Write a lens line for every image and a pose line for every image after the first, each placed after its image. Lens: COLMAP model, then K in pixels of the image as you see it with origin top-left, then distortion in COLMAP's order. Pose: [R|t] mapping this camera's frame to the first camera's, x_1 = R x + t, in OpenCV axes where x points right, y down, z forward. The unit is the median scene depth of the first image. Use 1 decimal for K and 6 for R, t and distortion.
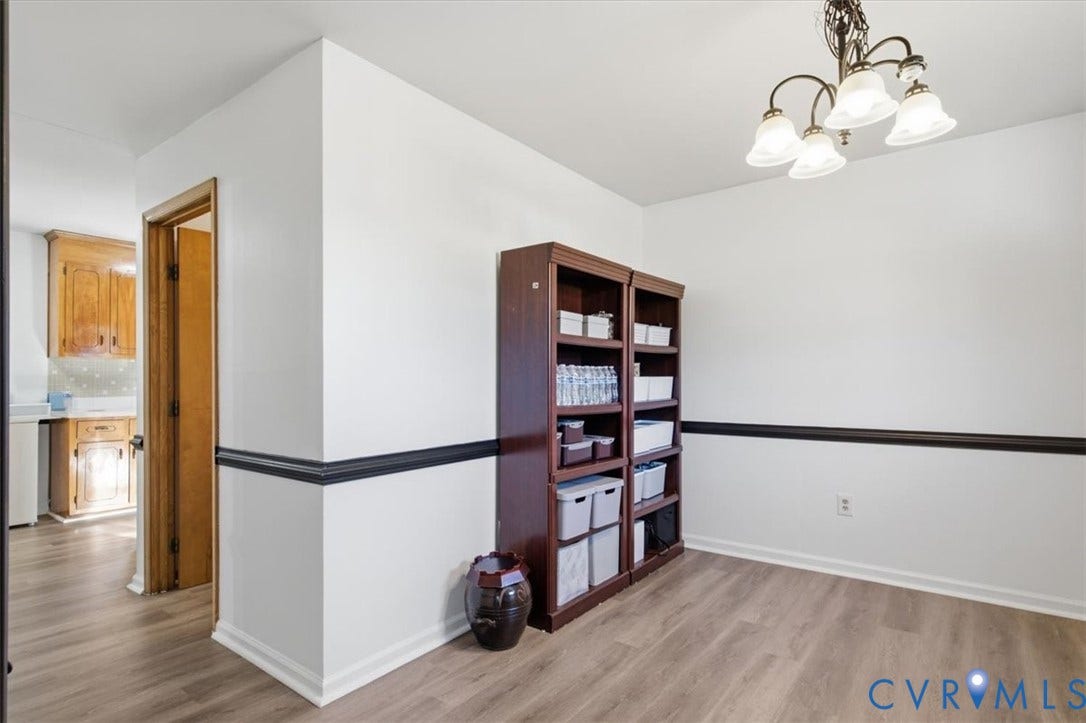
lens RADIAL K [[547.6, 0, 547.9], [0, 547.6, 380.3], [0, 0, 1]] dist [0.003128, -0.000237]
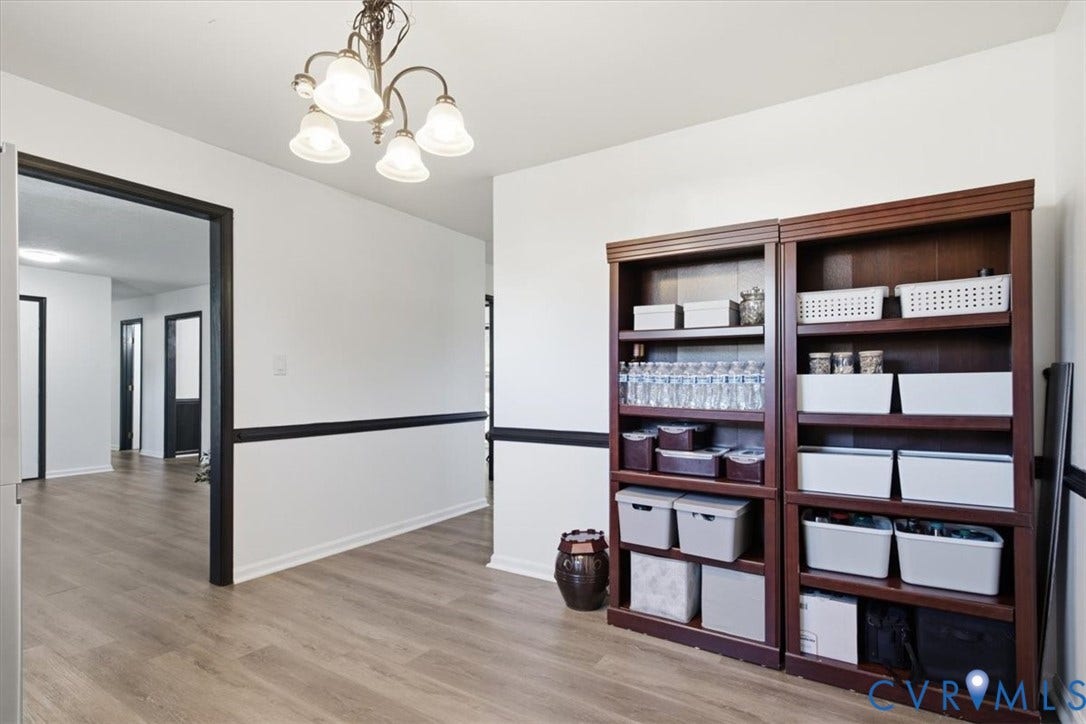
lens RADIAL K [[547.6, 0, 547.9], [0, 547.6, 380.8], [0, 0, 1]] dist [0.003128, -0.000237]
pose [[0.082886, 0.000909, -0.996559, 0.955645], [0.004483, 0.999989, 0.001285, -0.001008], [0.996549, -0.004574, 0.082881, 0.743348]]
